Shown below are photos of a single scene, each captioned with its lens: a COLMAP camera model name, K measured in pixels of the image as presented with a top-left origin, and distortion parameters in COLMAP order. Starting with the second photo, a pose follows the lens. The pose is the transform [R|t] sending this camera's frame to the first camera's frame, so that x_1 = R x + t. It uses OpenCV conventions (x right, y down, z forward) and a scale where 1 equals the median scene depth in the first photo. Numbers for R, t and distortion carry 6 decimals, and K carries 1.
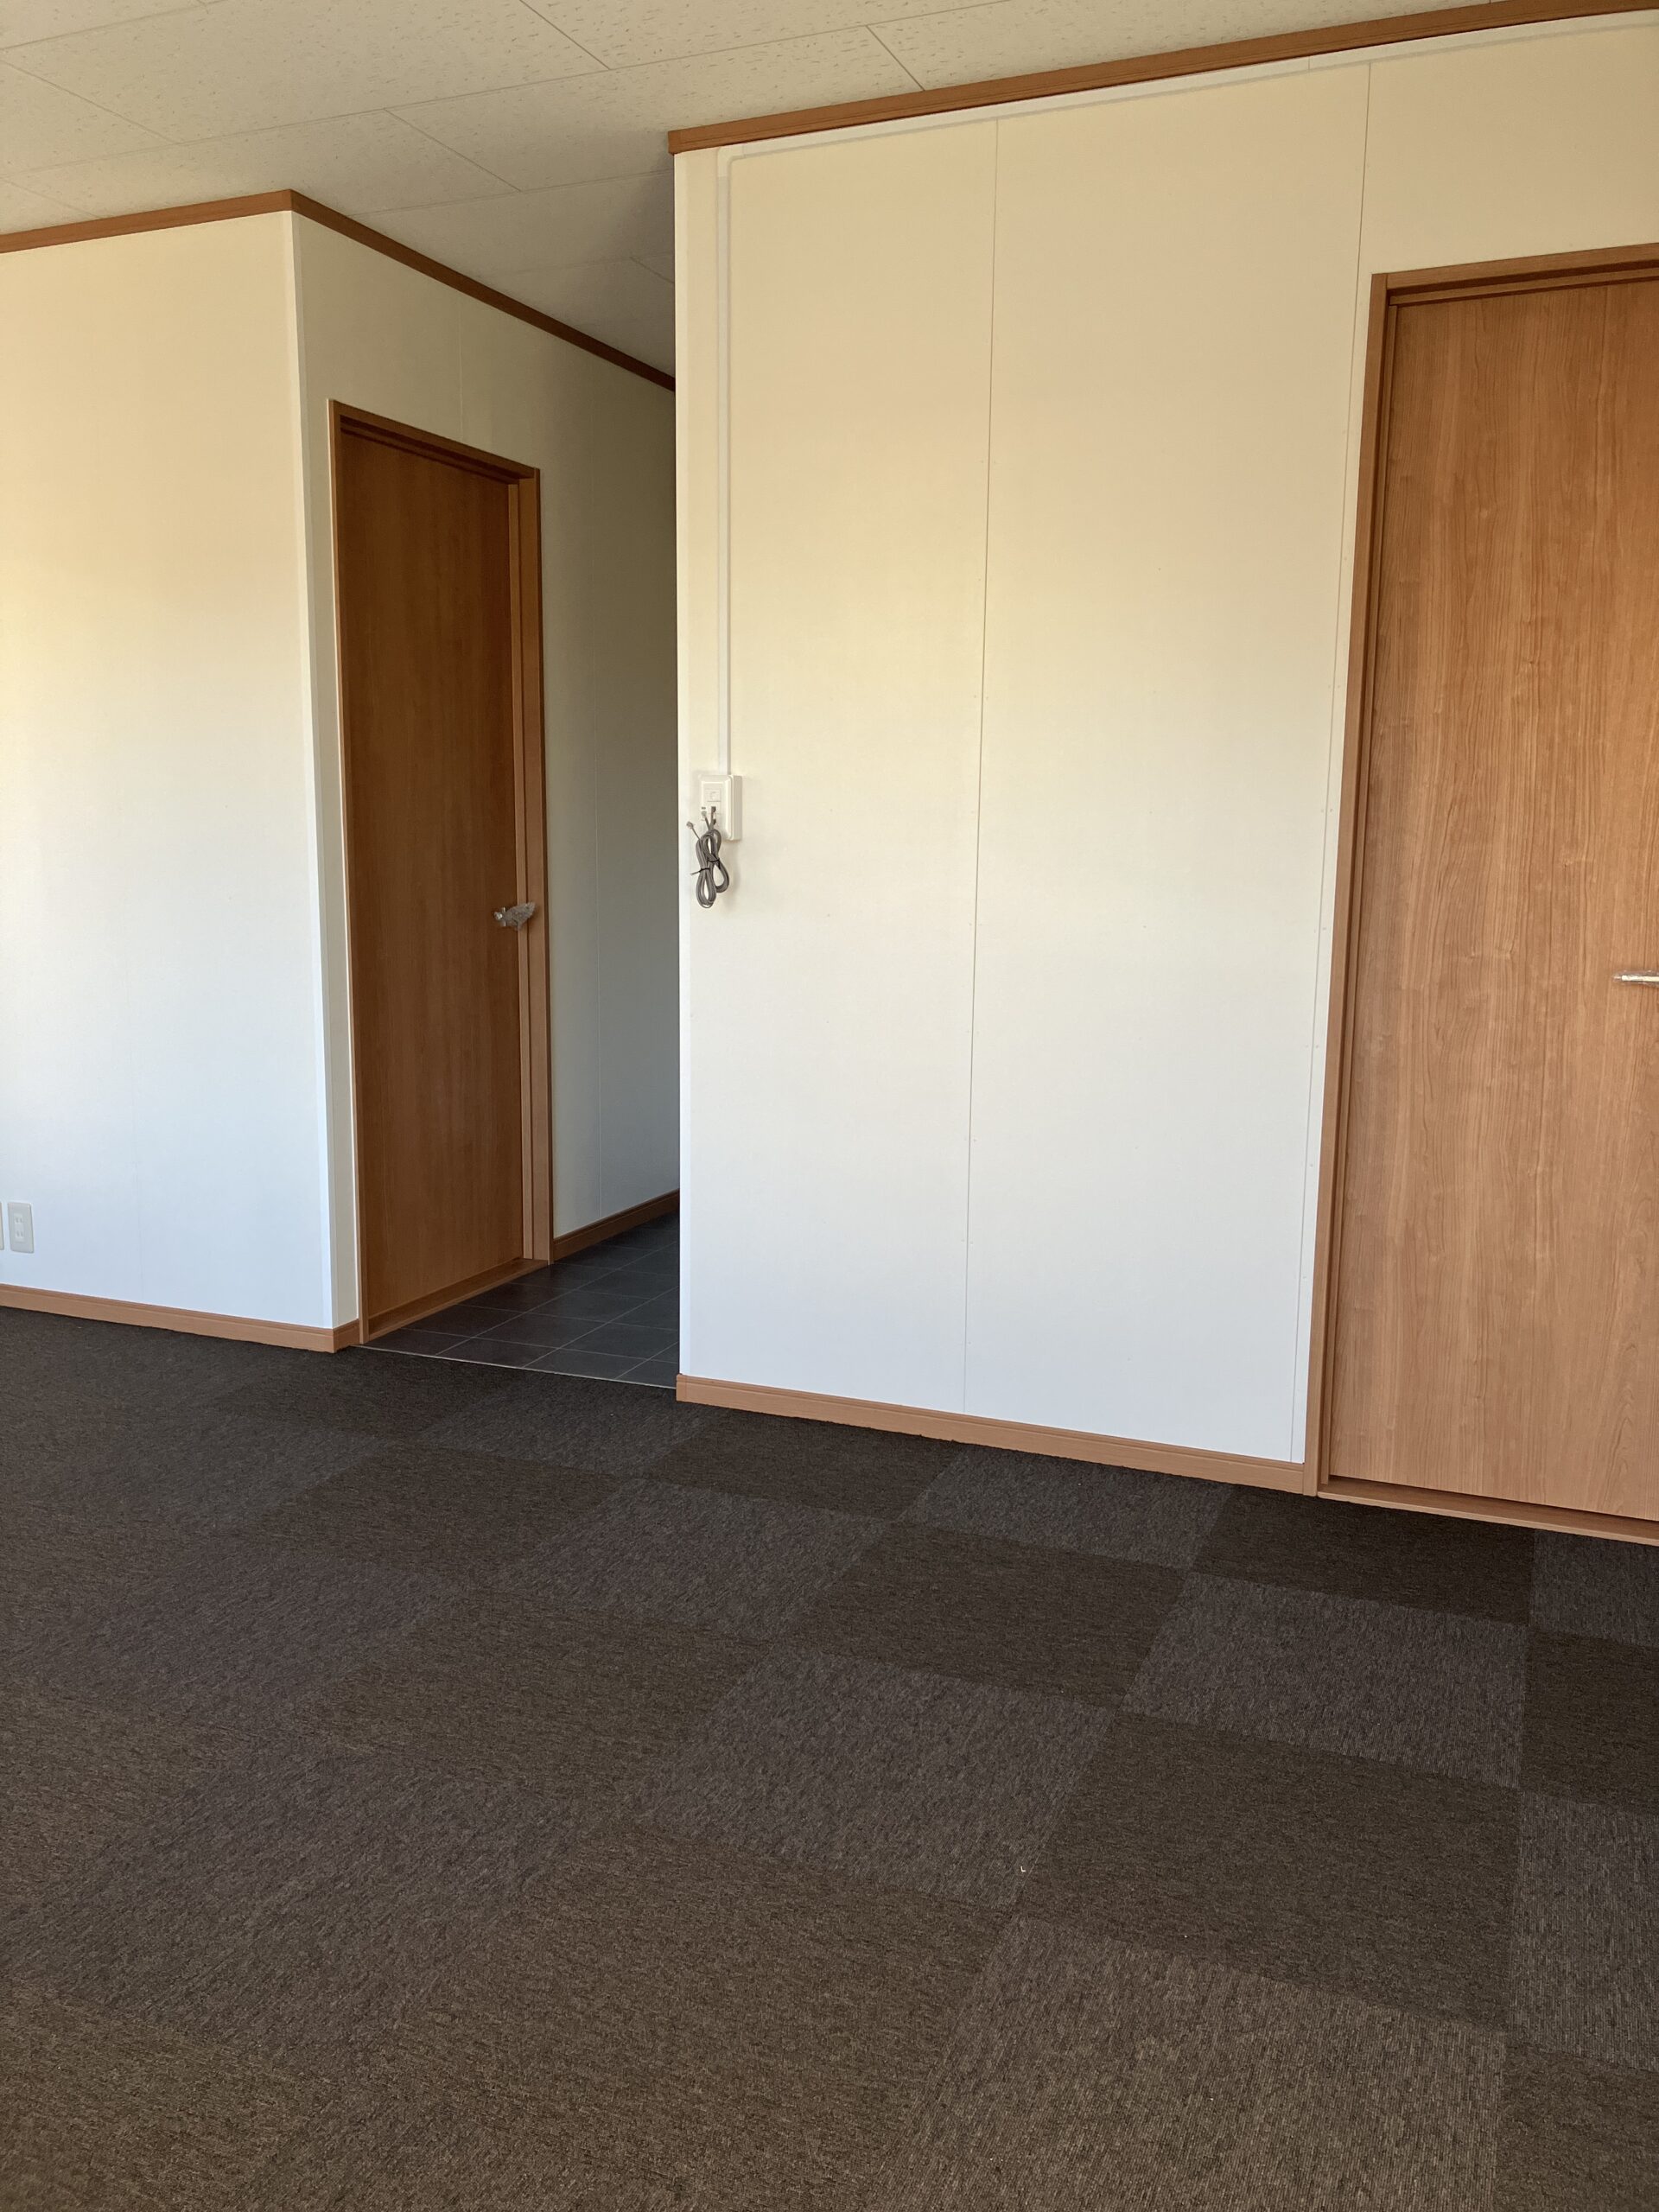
lens RADIAL K [[1820.7, 0, 810.4], [0, 1820.7, 1107.7], [0, 0, 1]] dist [0.016228, -0.012869]
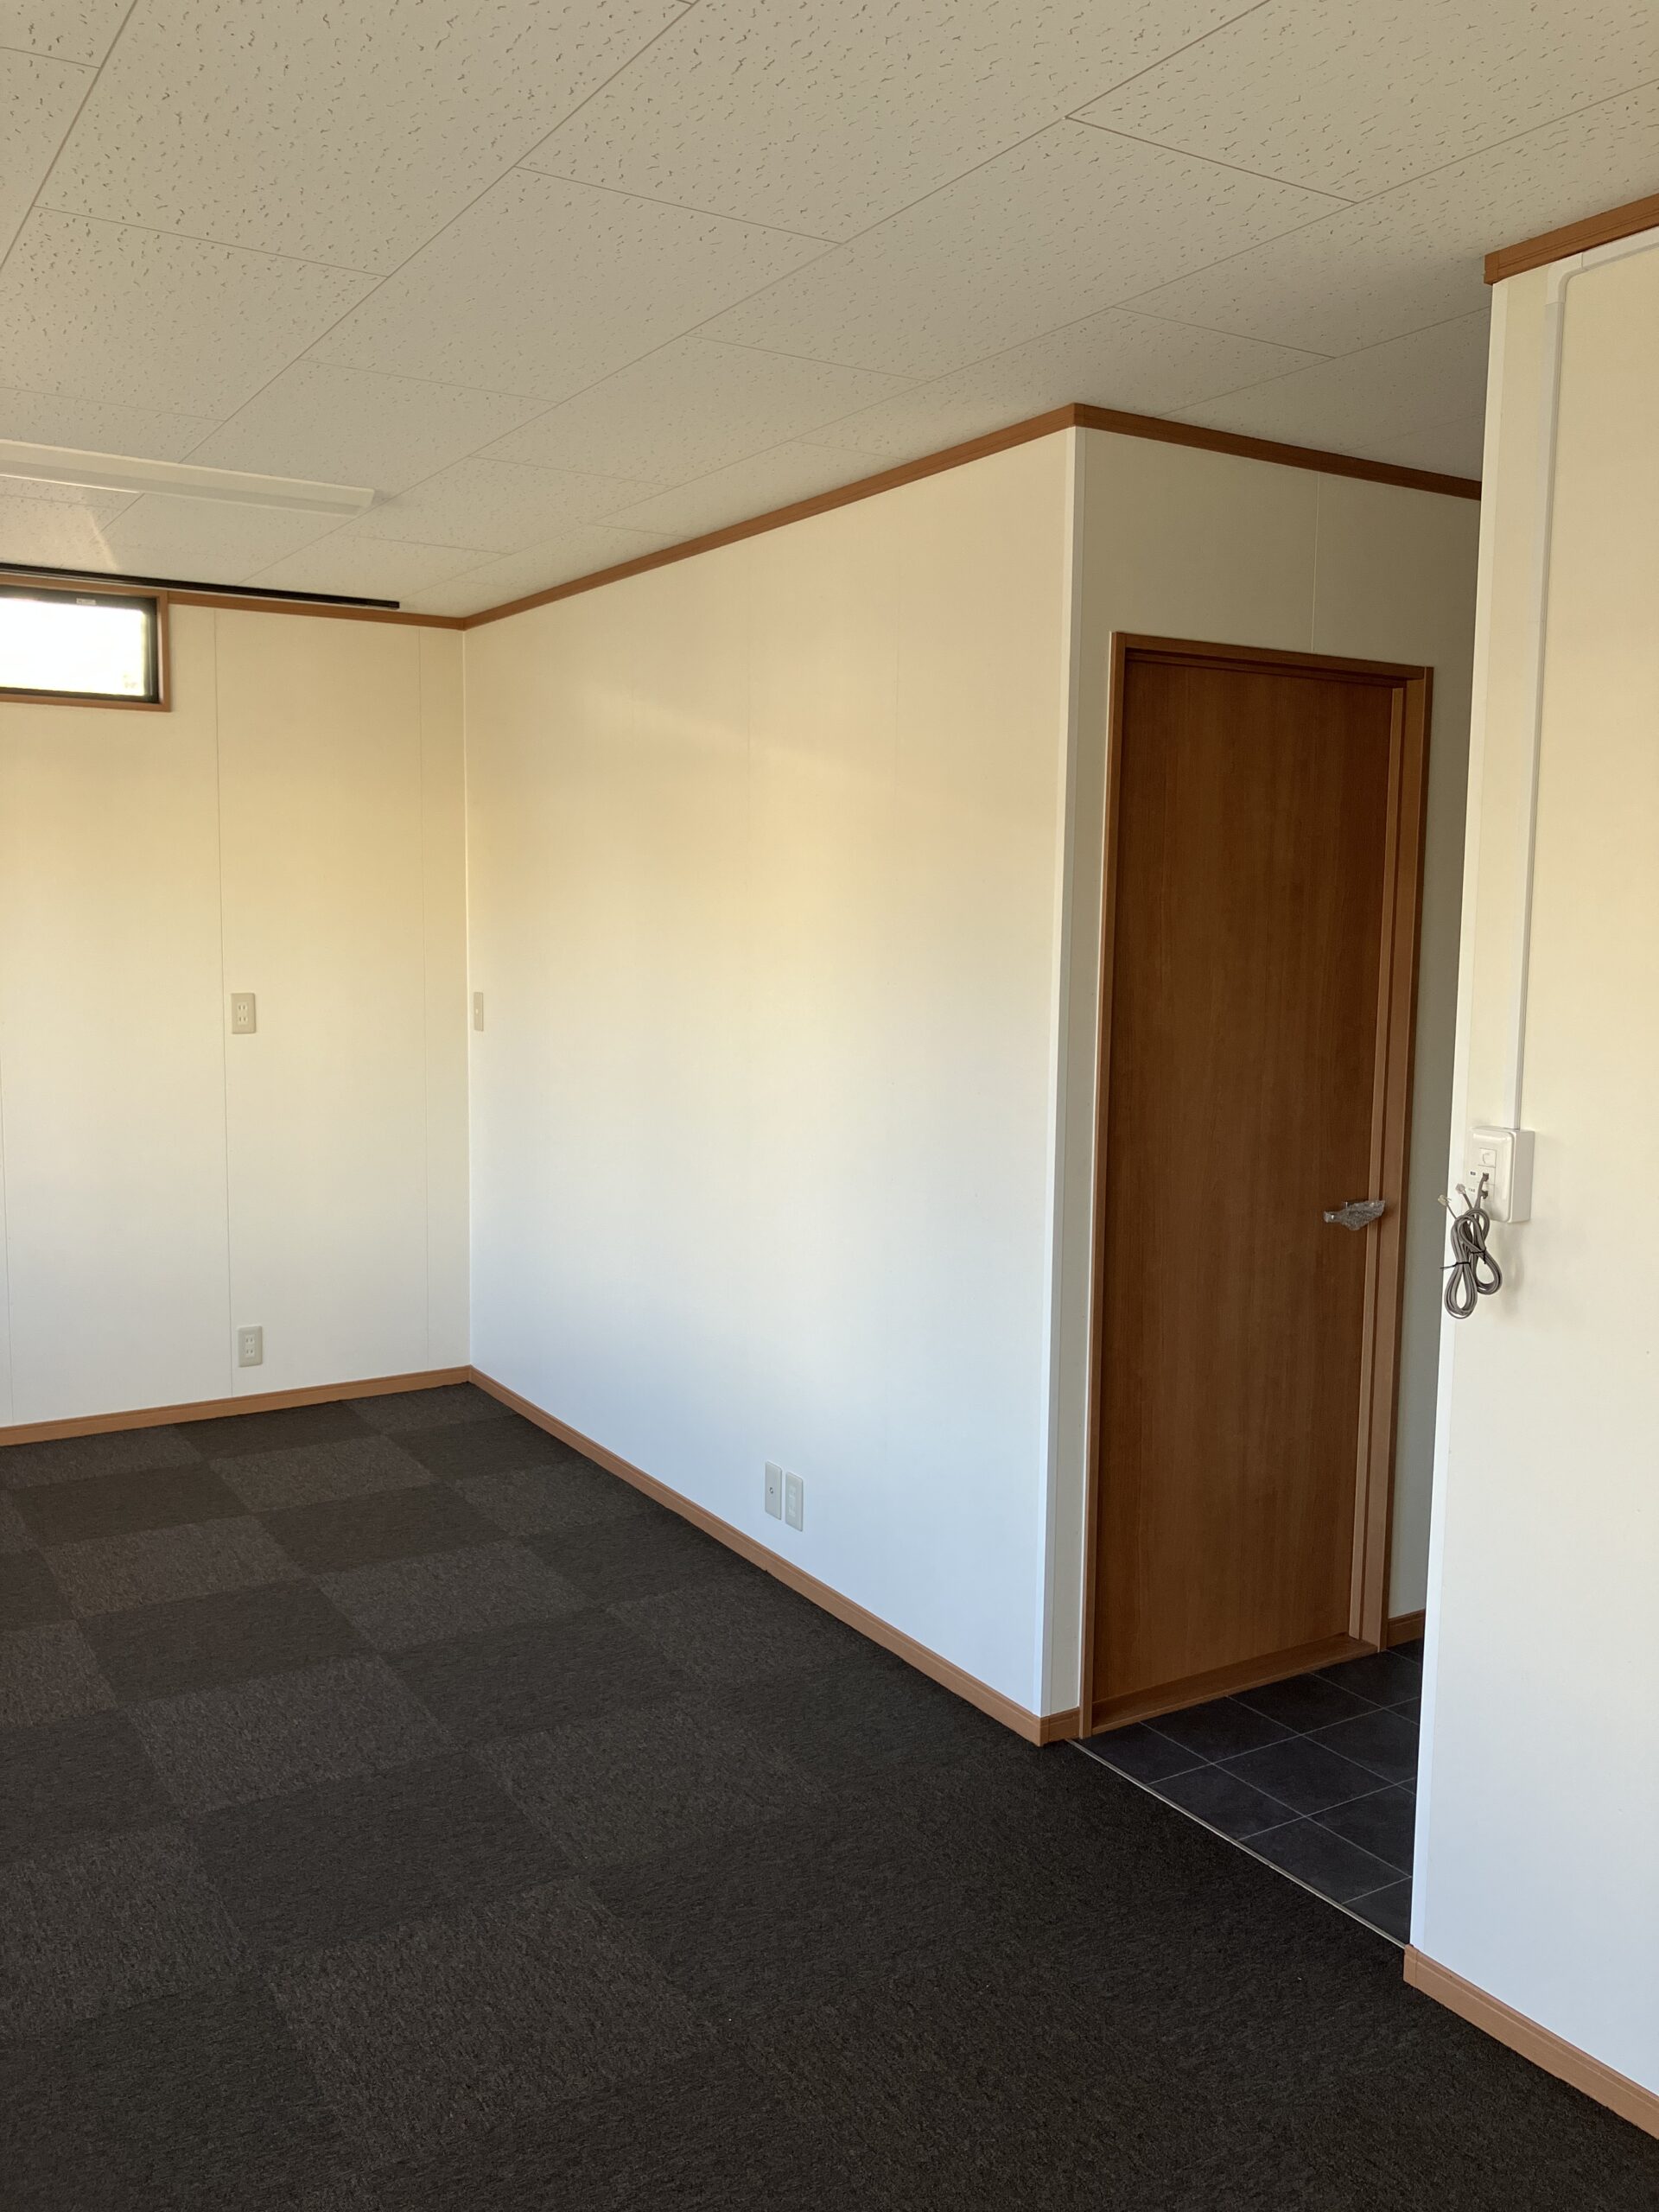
lens RADIAL K [[1820.7, 0, 822.0], [0, 1820.7, 1083.8], [0, 0, 1]] dist [0.016228, -0.012869]
pose [[0.815428, 0.059862, -0.575754, 0.120282], [-0.099165, 0.994381, -0.037057, -0.126125], [0.570301, 0.087312, 0.816782, 0.233808]]
